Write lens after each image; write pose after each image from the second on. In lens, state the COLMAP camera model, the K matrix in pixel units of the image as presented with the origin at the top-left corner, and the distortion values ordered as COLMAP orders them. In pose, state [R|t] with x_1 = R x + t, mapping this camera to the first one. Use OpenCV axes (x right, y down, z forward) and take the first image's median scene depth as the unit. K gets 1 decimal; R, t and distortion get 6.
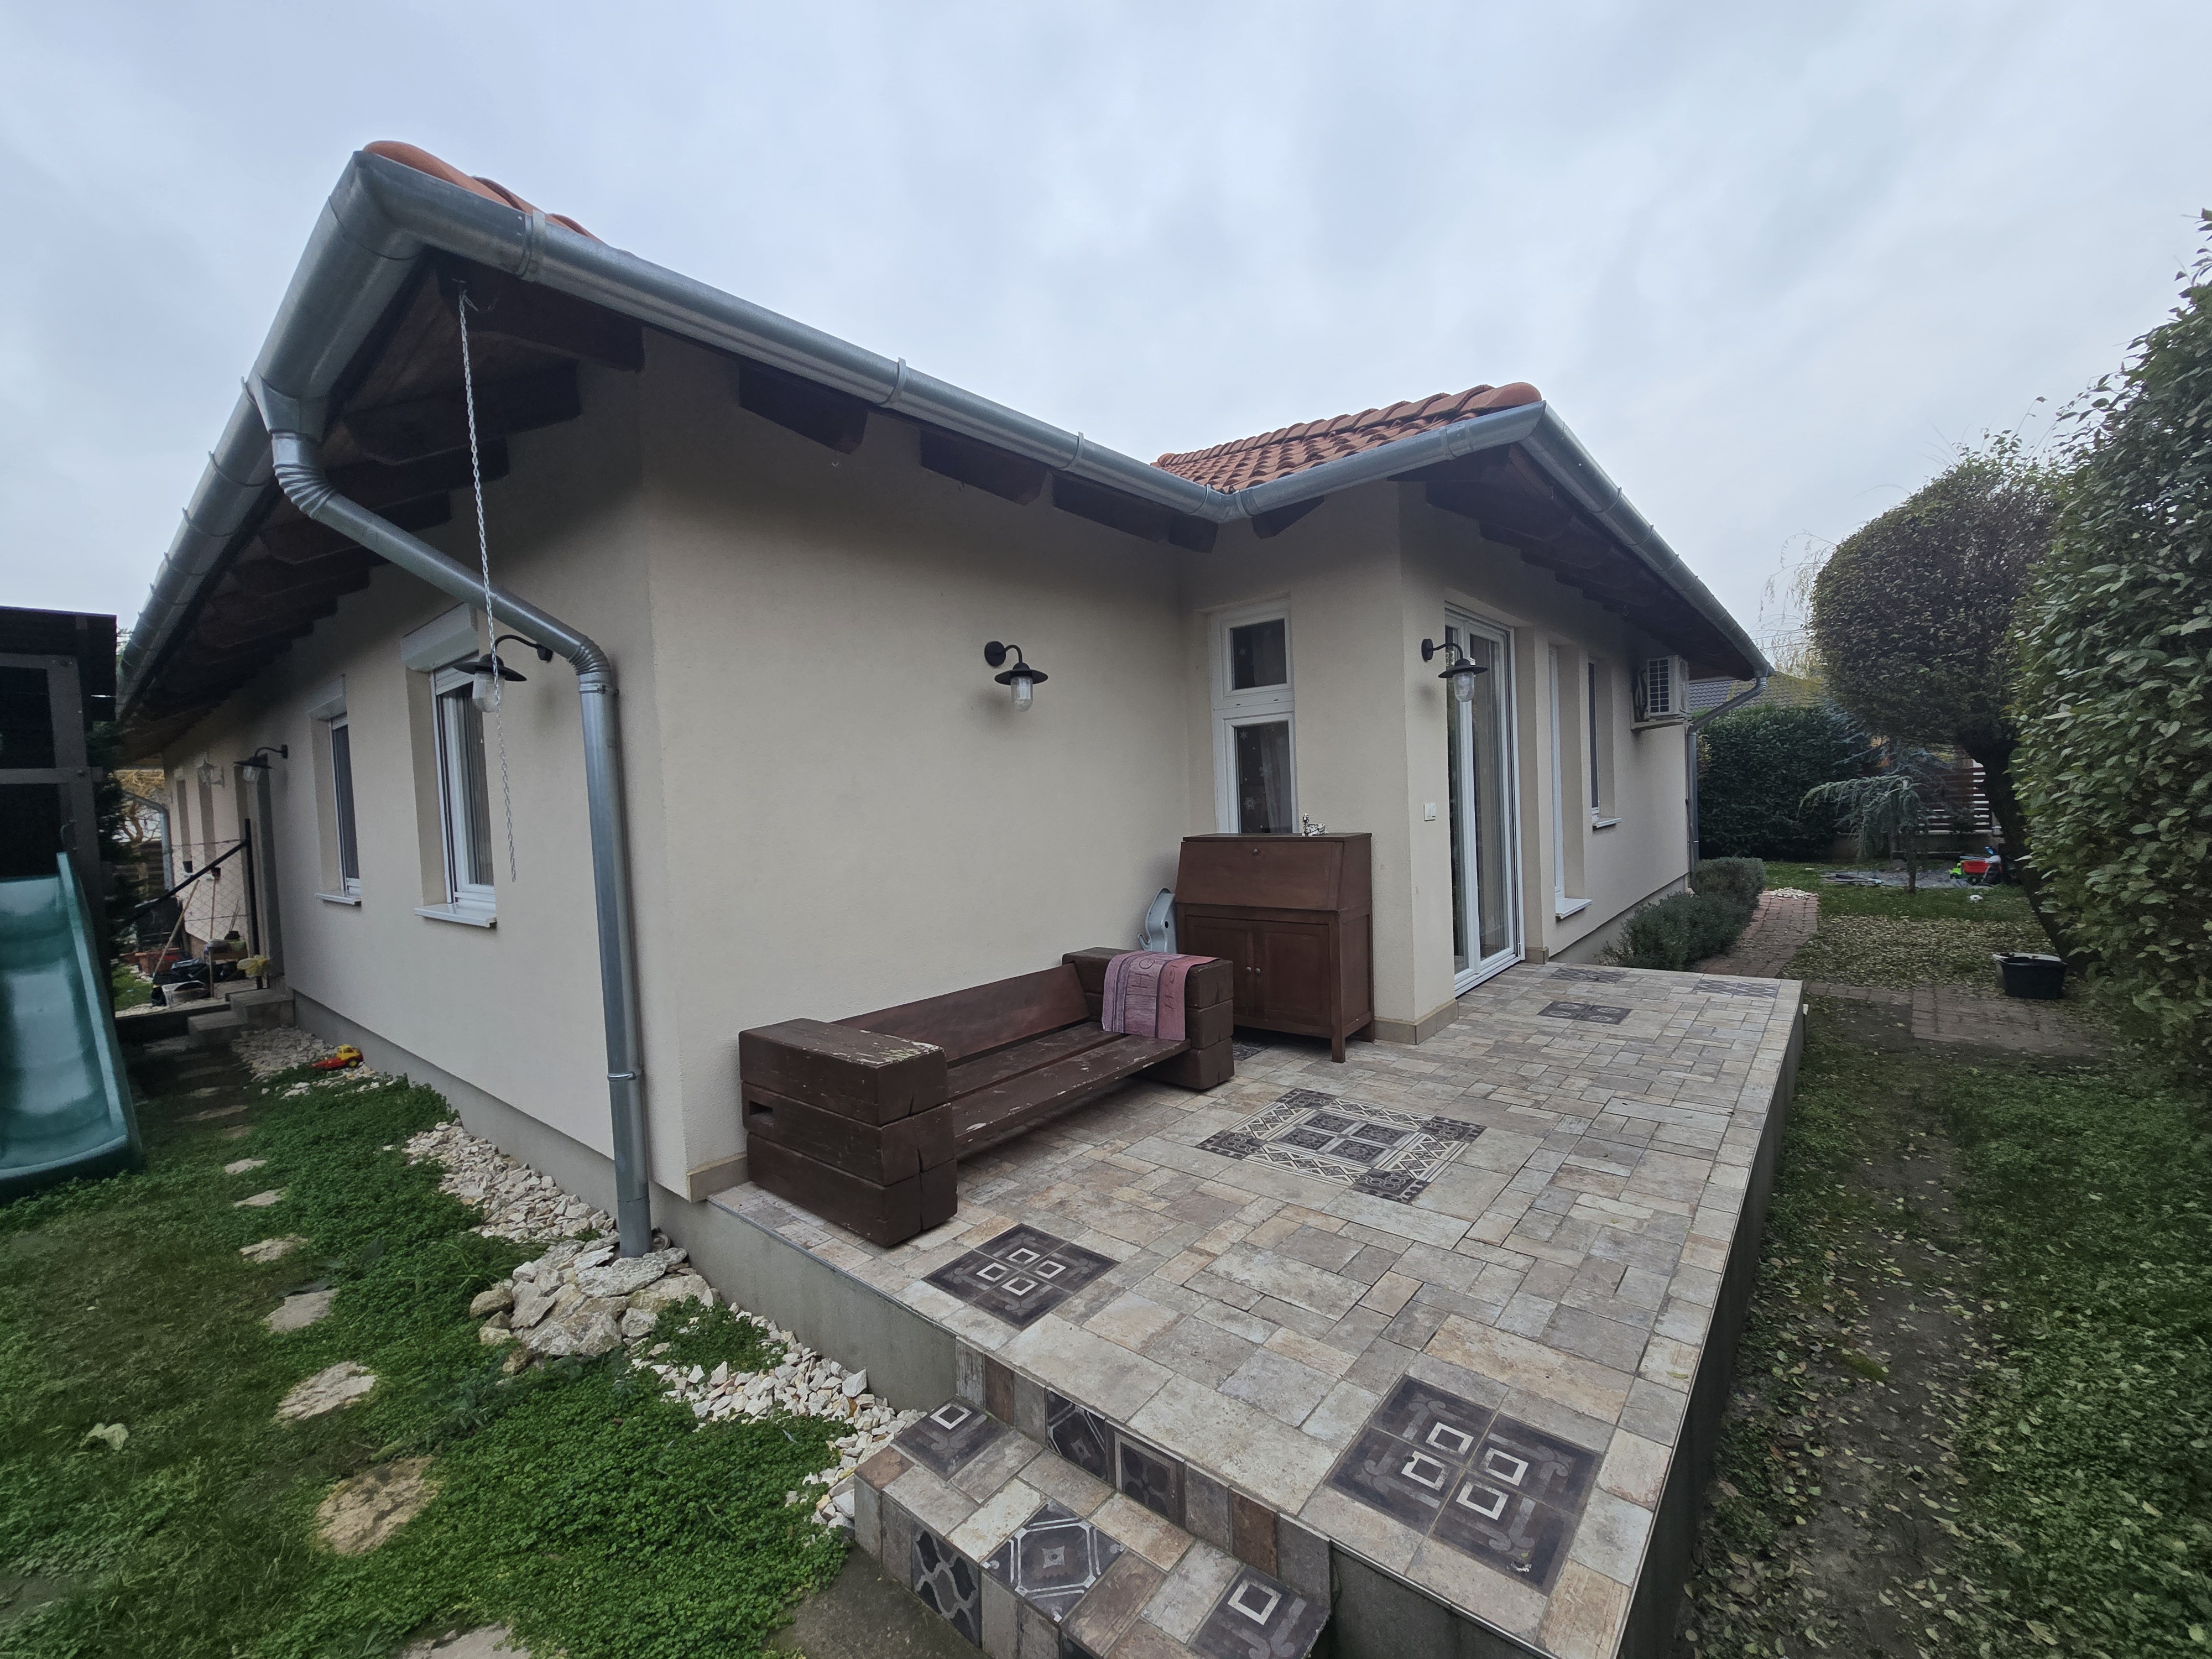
lens RADIAL K [[909.1, 0, 1101.6], [0, 909.1, 832.4], [0, 0, 1]] dist [-0.005243, 0.000895]
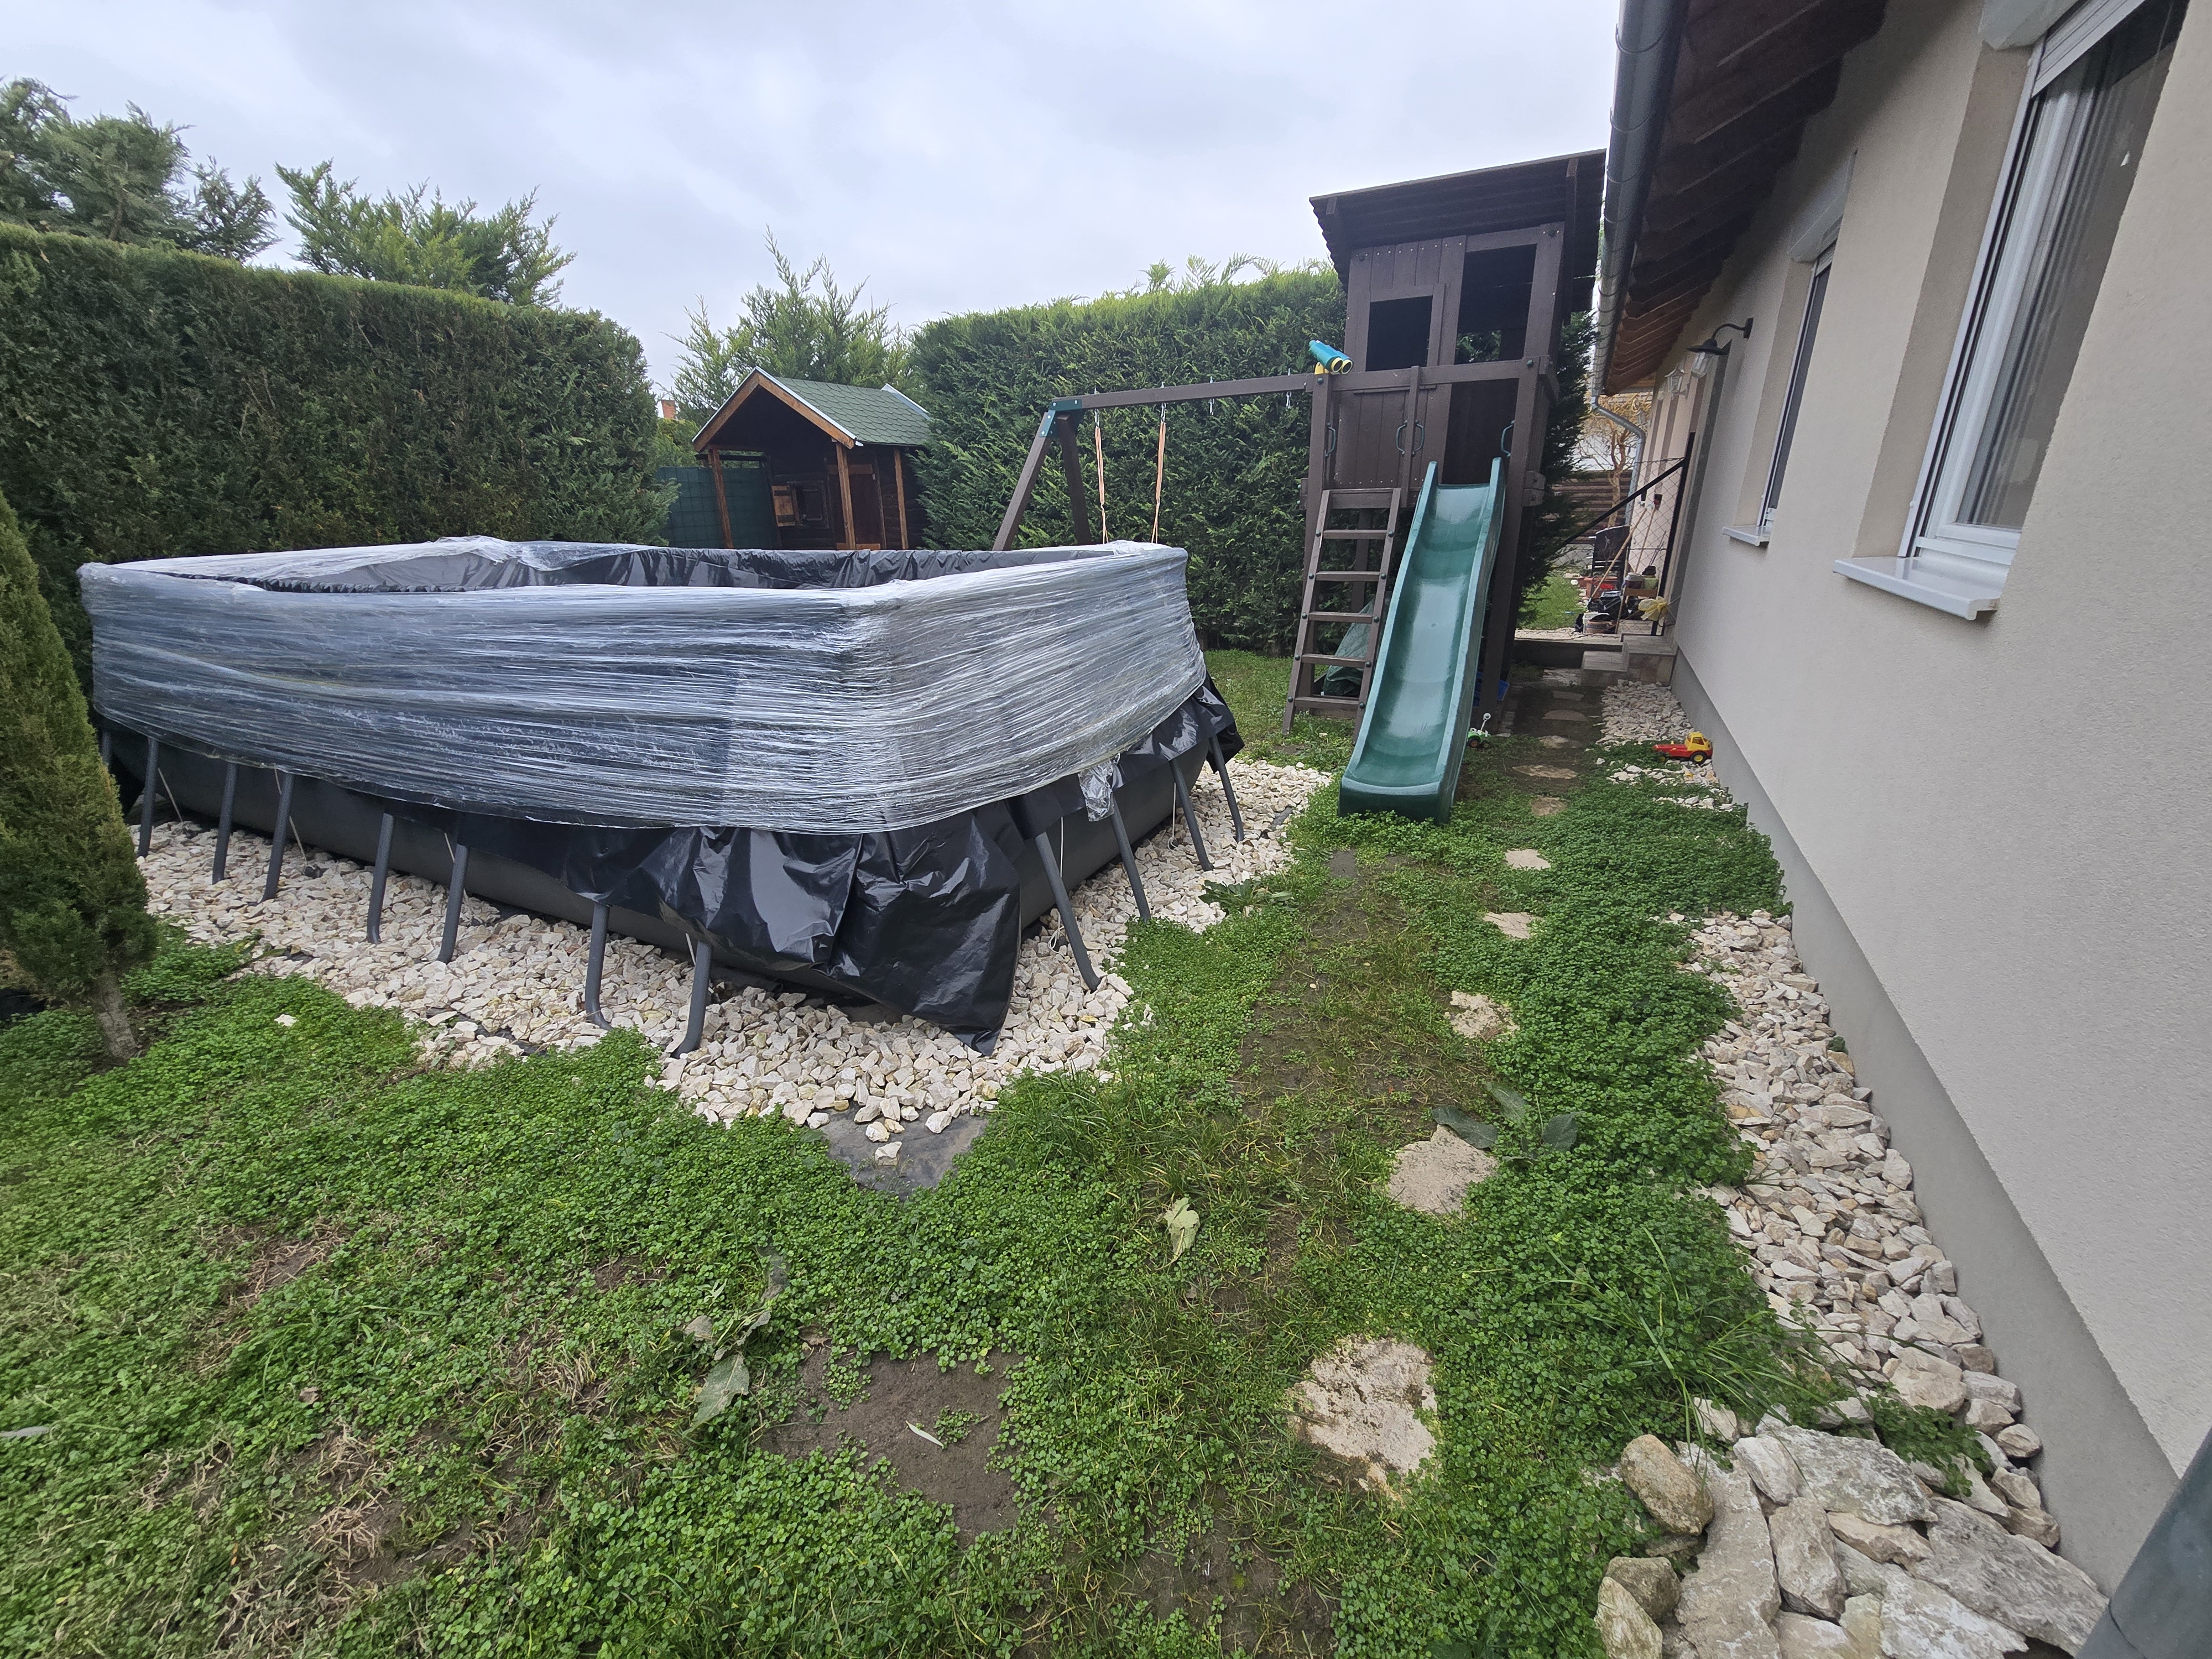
lens RADIAL K [[909.1, 0, 1099.6], [0, 909.1, 827.8], [0, 0, 1]] dist [-0.005243, 0.000895]
pose [[0.234781, 0.373916, -0.897254, -0.229804], [-0.025887, 0.925133, 0.378760, 0.029014], [0.971704, -0.065699, 0.226883, 0.324609]]
